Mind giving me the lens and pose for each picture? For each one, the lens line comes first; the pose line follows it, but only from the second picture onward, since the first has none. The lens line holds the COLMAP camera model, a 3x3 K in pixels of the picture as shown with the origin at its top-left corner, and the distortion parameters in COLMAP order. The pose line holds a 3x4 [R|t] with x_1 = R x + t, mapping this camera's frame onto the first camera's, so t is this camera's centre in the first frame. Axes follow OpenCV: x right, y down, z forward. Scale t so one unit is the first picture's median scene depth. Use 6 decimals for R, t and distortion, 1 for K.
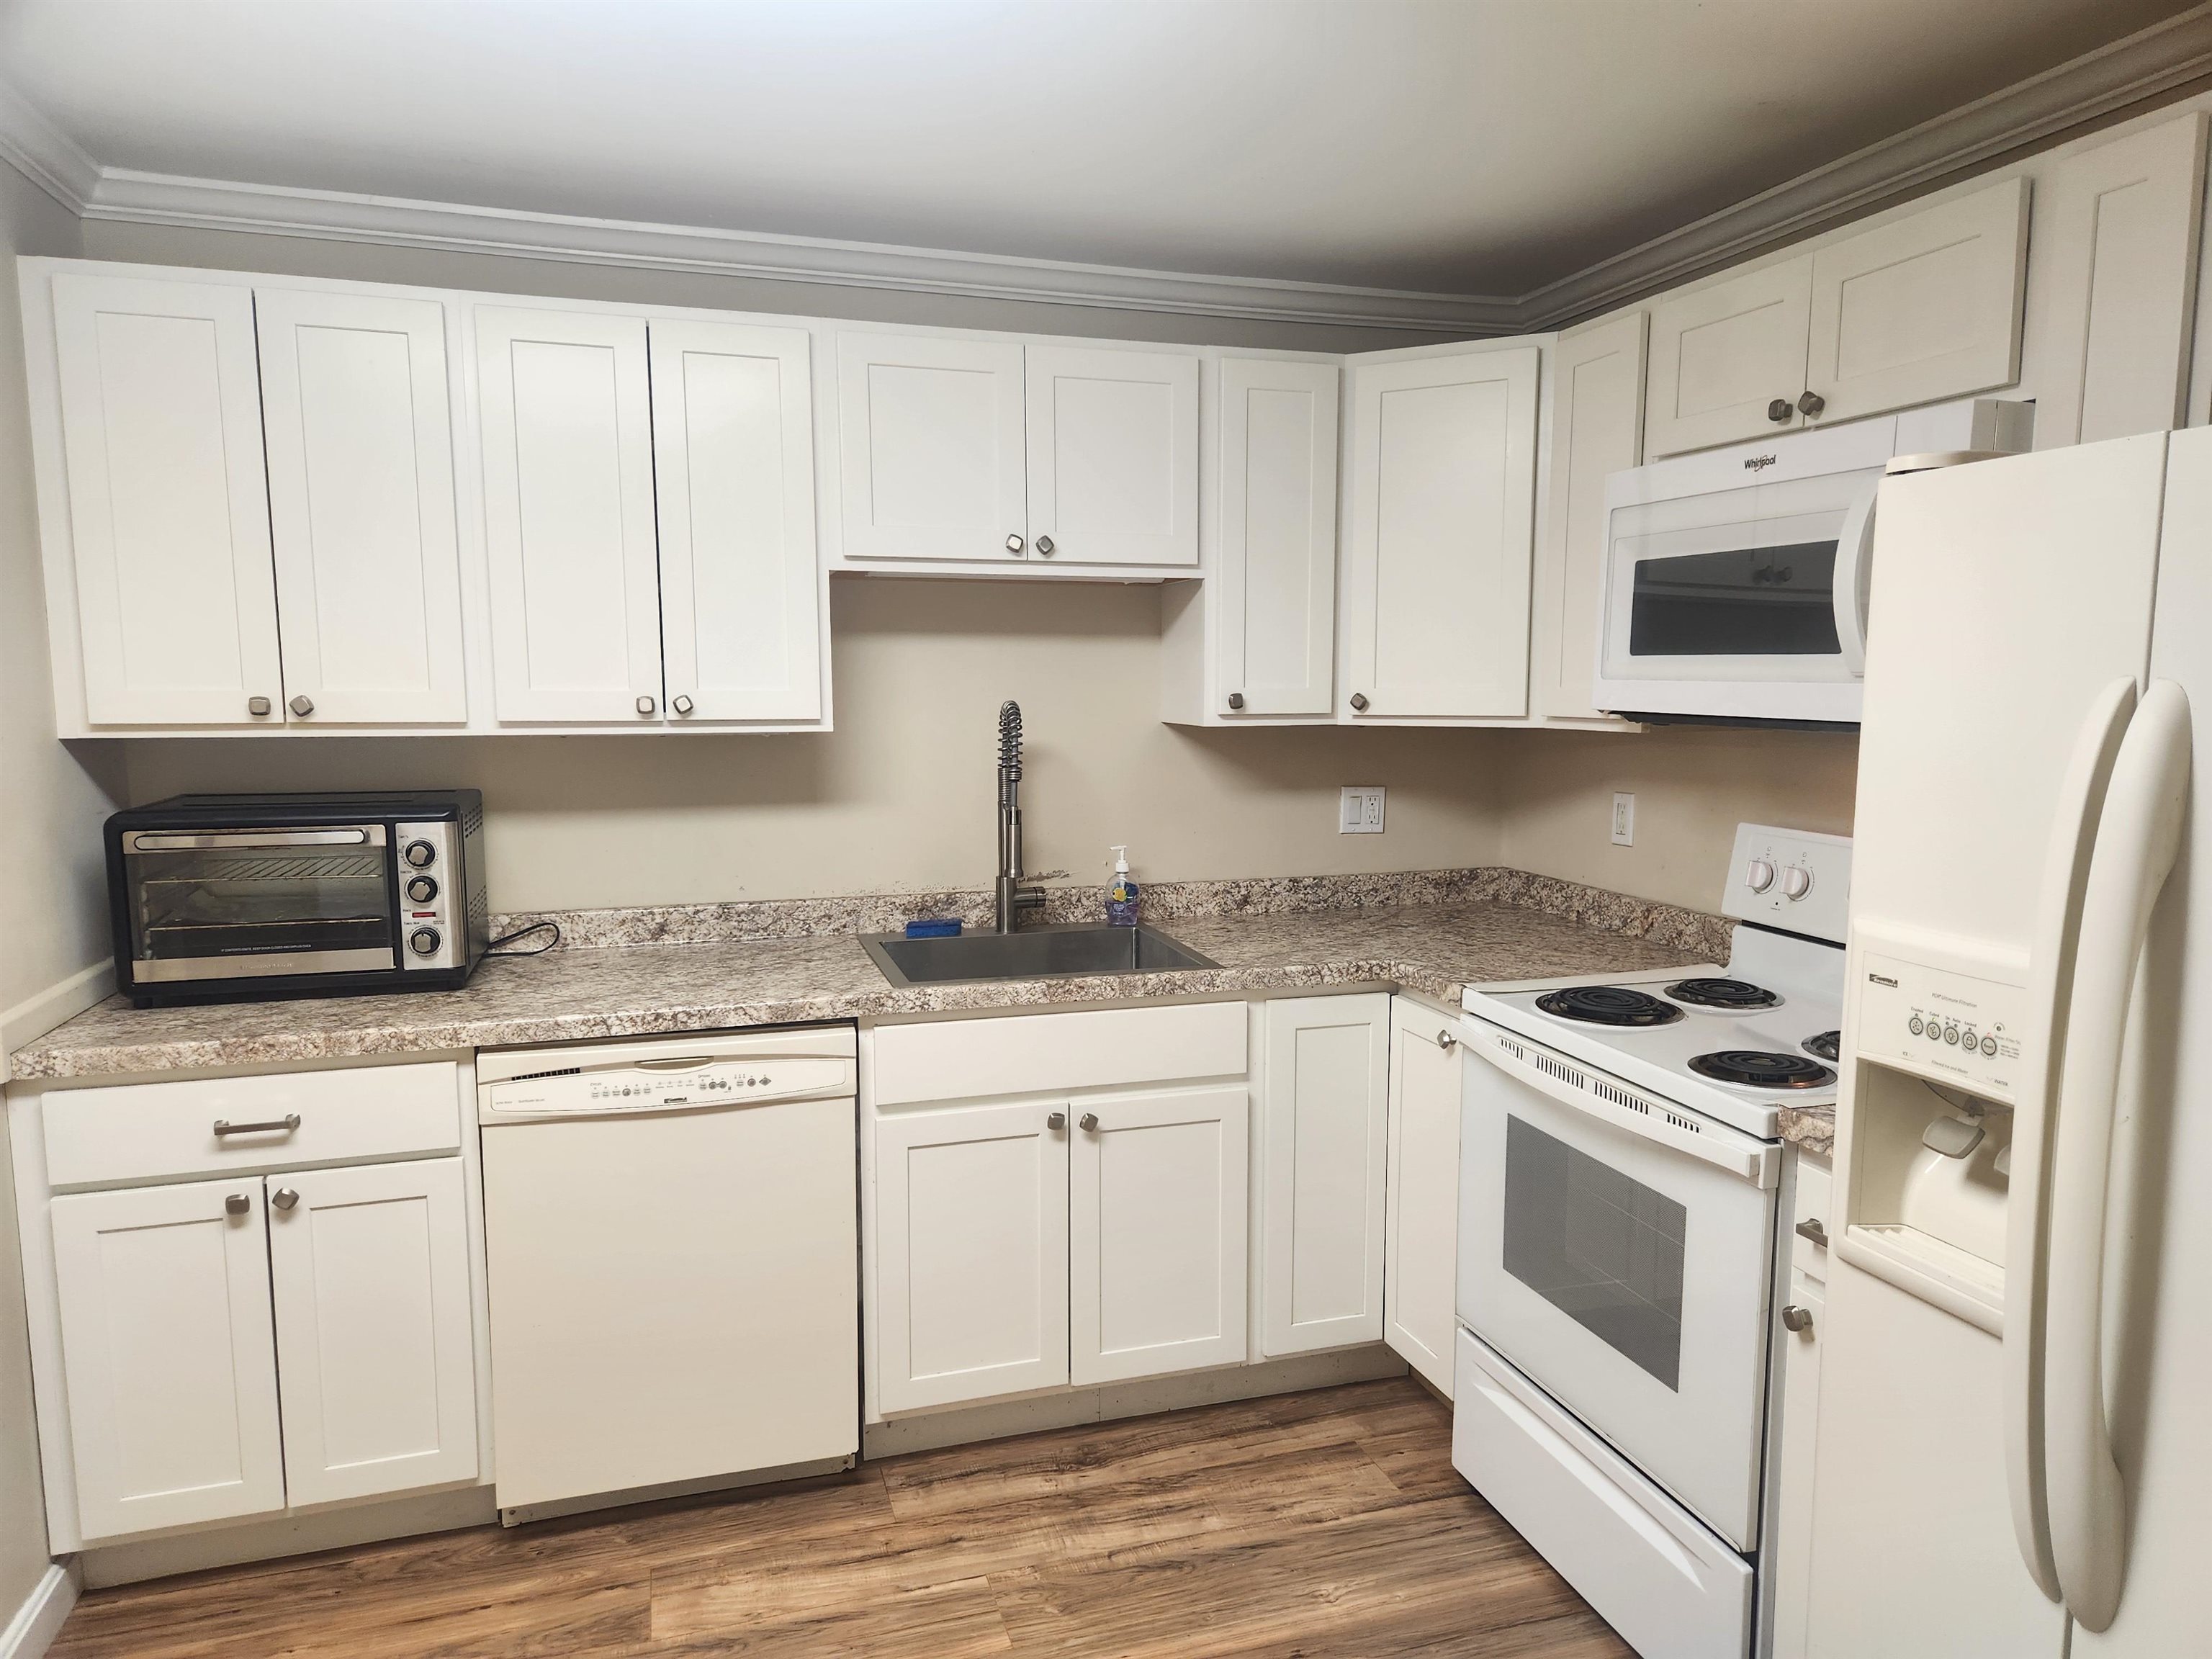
lens RADIAL K [[1487.4, 0, 1123.0], [0, 1487.4, 852.7], [0, 0, 1]] dist [0.057636, -0.027918]
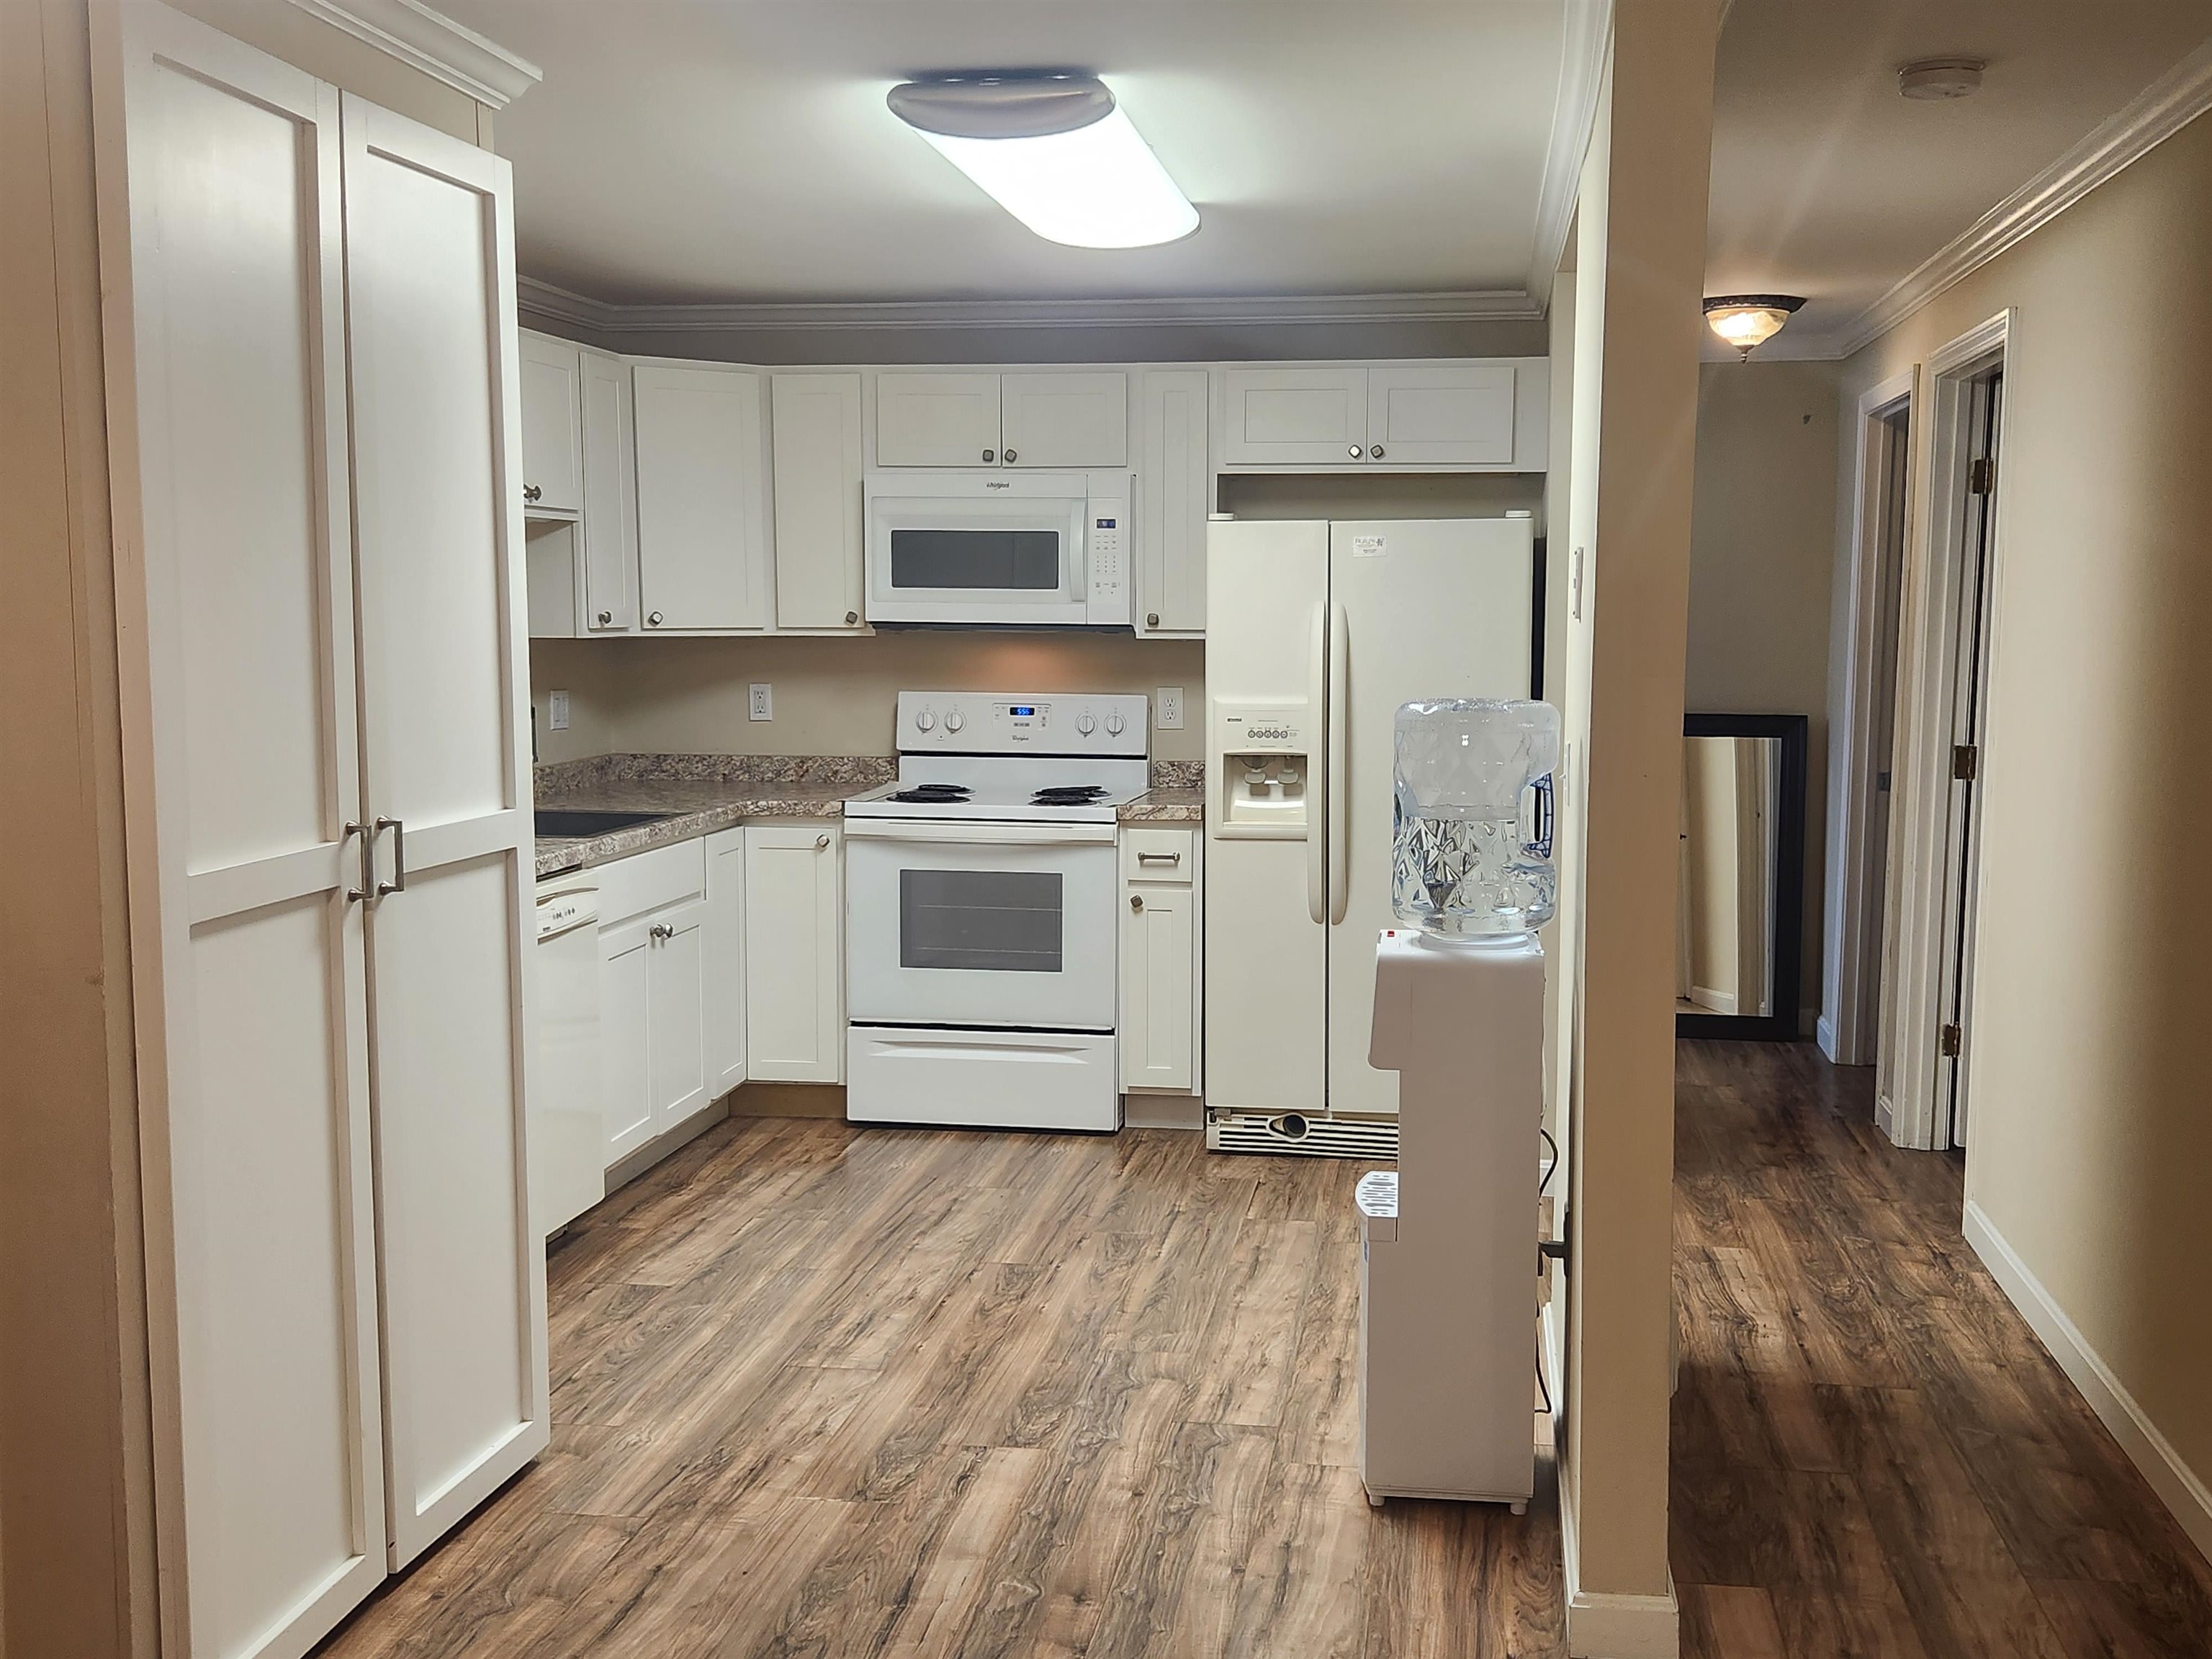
lens RADIAL K [[2224.9, 0, 1163.0], [0, 2224.9, 851.3], [0, 0, 1]] dist [0.138742, 0.000000]
pose [[0.440178, -0.101820, 0.892119, -1.717712], [0.107676, 0.992366, 0.060133, 0.038528], [-0.891431, 0.069591, 0.447781, -0.329779]]
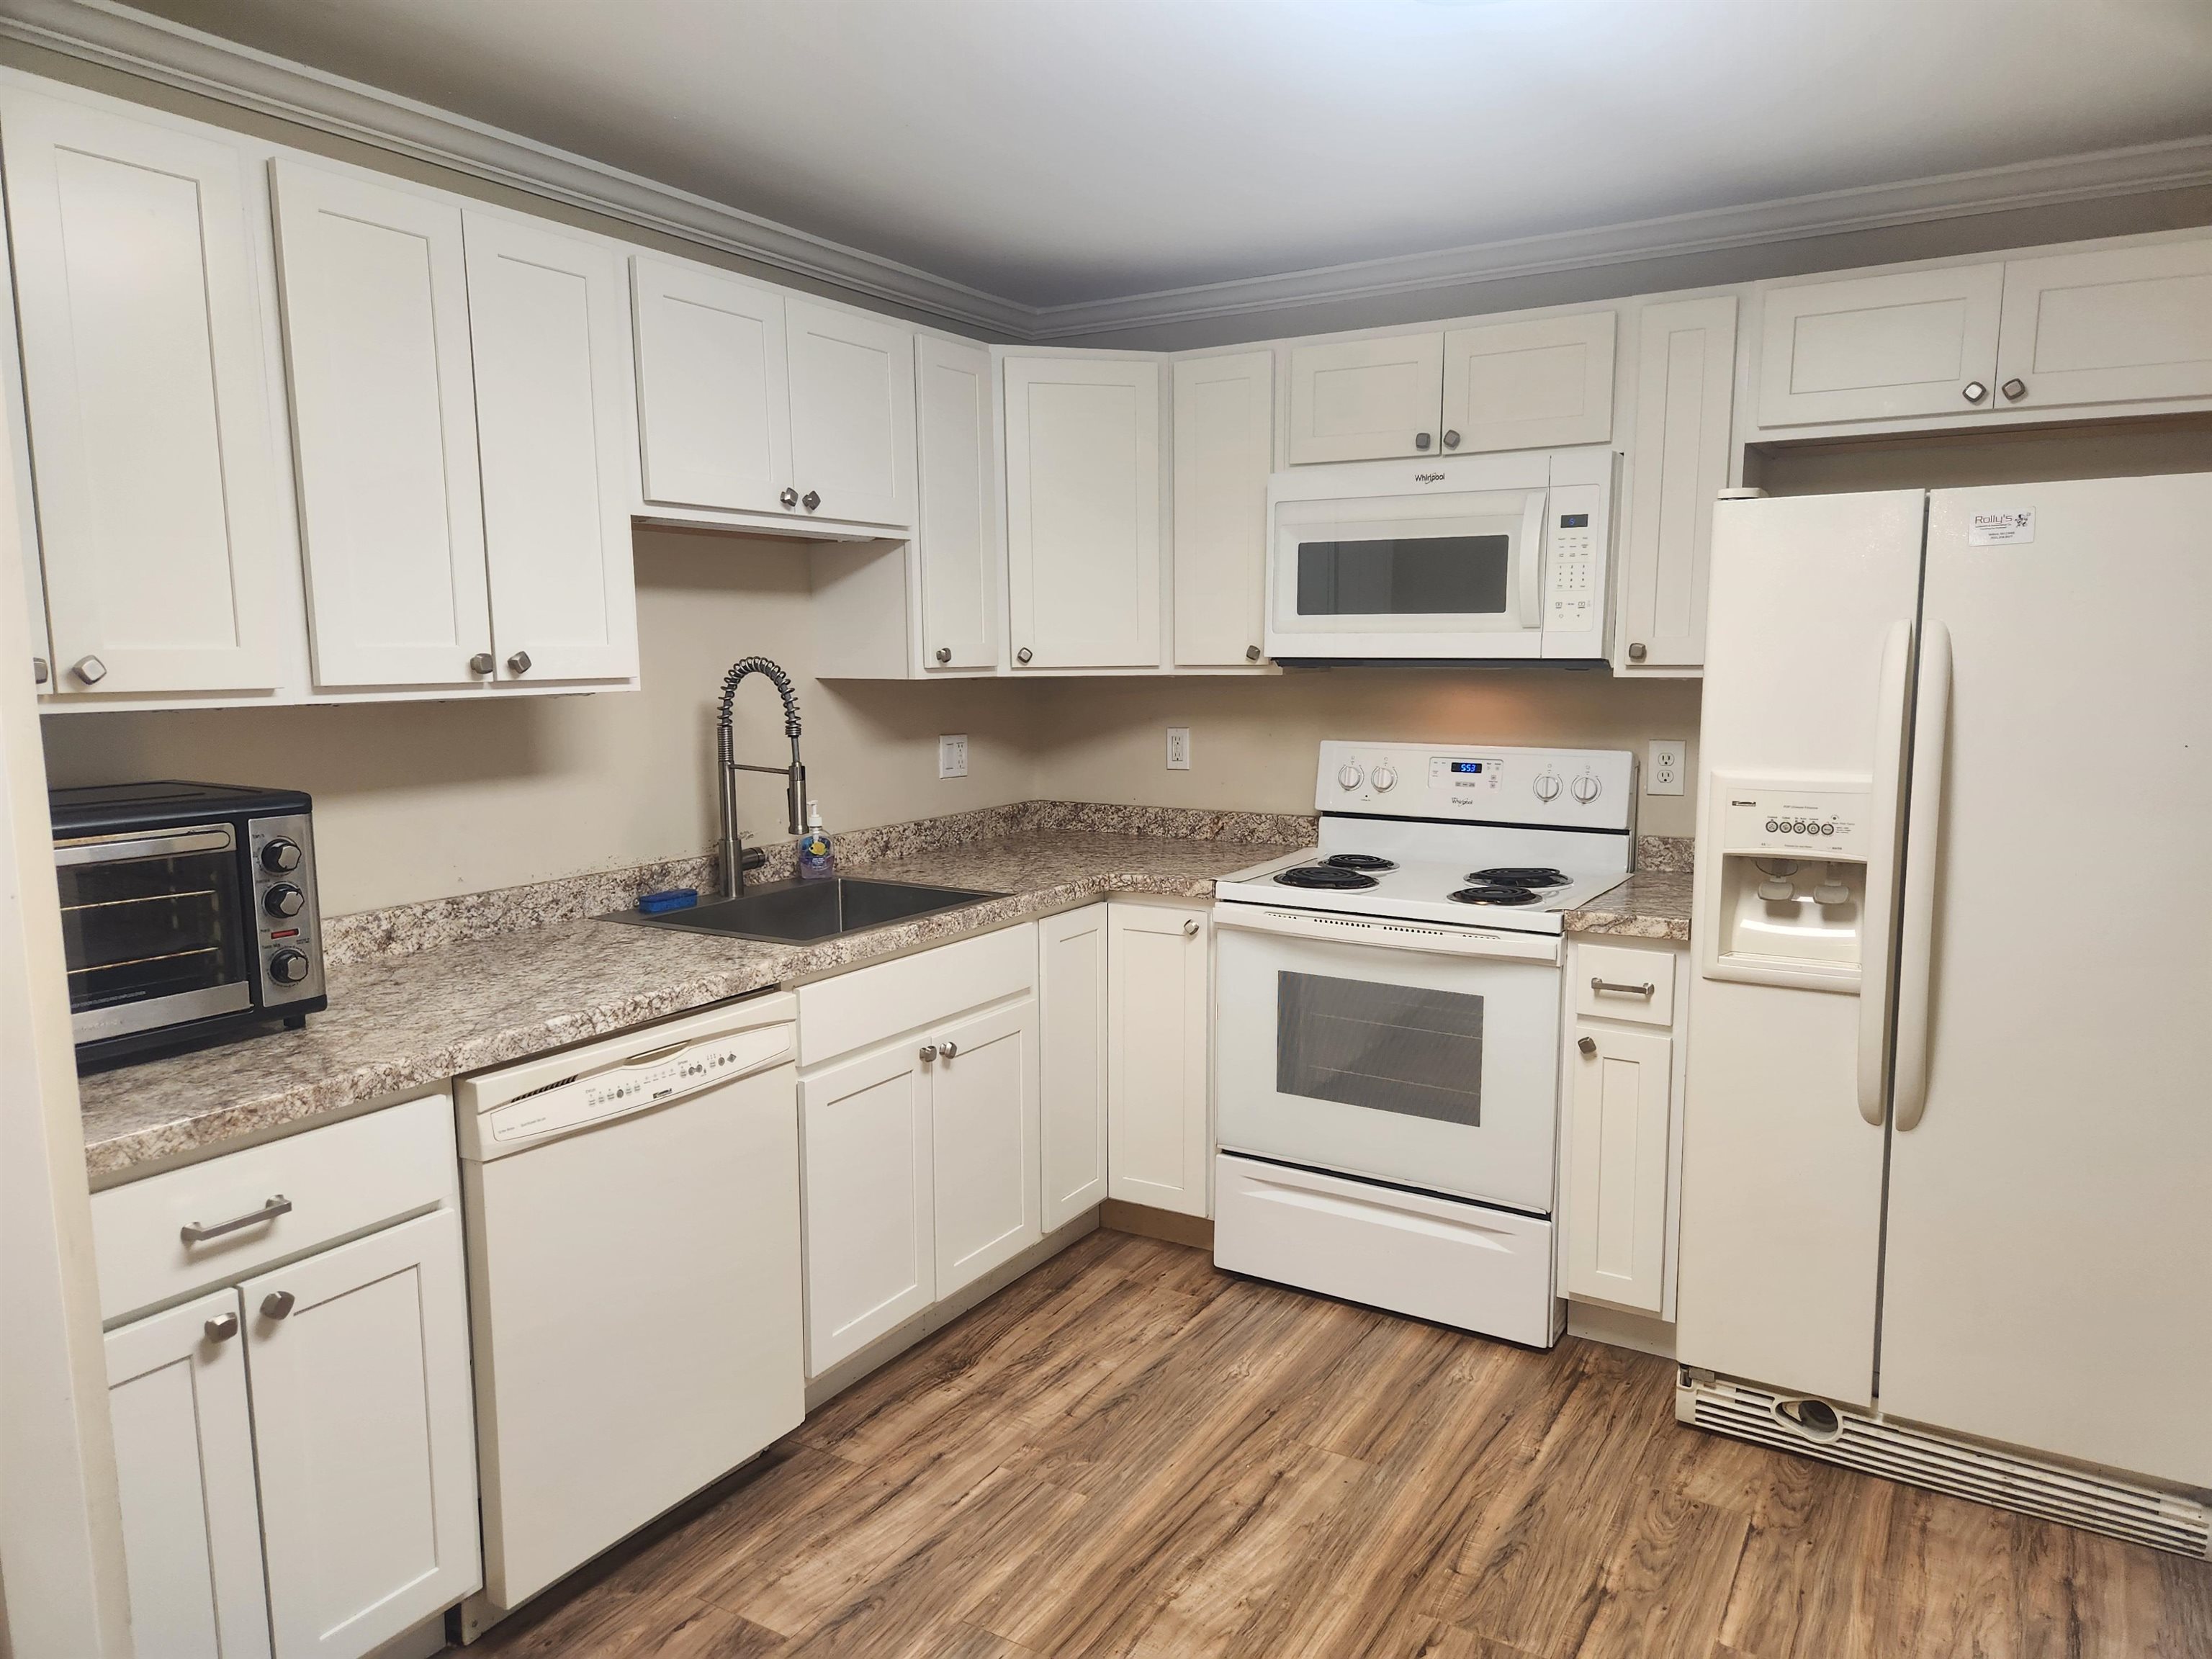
lens RADIAL K [[1487.4, 0, 1129.9], [0, 1487.4, 849.8], [0, 0, 1]] dist [0.057636, -0.027918]
pose [[0.746999, -0.096919, 0.657722, -0.648029], [0.086503, 0.995076, 0.048385, -0.002208], [-0.659173, 0.020751, 0.751705, 0.116052]]
